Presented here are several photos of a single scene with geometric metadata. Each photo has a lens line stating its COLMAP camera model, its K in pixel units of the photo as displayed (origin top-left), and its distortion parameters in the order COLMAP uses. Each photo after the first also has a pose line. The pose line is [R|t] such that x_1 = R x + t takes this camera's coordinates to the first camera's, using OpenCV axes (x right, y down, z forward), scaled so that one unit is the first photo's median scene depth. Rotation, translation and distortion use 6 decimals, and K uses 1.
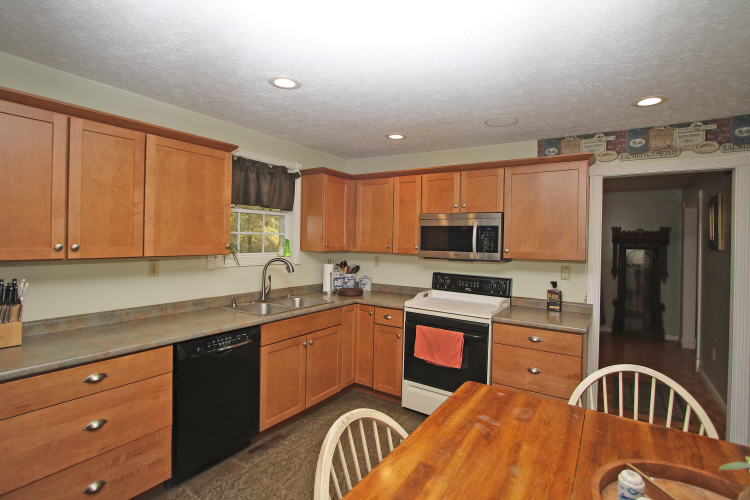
lens RADIAL K [[370.8, 0, 371.1], [0, 370.8, 240.7], [0, 0, 1]] dist [0.000529, 0.000500]
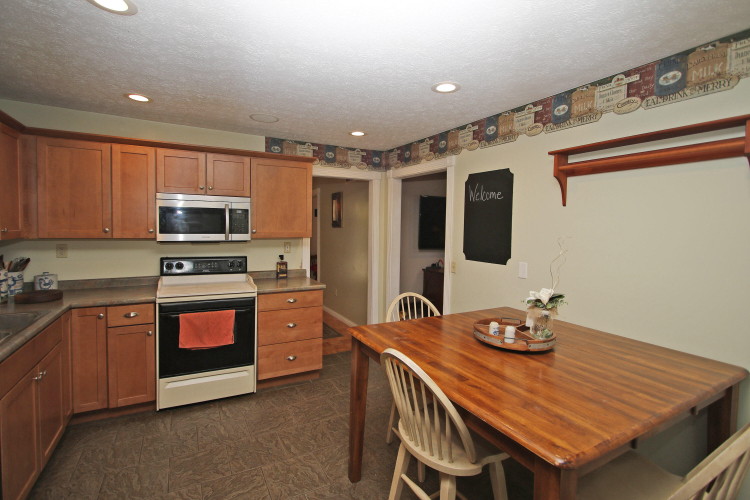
lens RADIAL K [[361.4, 0, 374.5], [0, 361.4, 240.0], [0, 0, 1]] dist [-0.012545, 0.000357]
pose [[0.466117, -0.049737, 0.883324, -0.431367], [-0.001002, 0.998388, 0.056744, -0.009164], [-0.884722, -0.027334, 0.465316, 0.156556]]
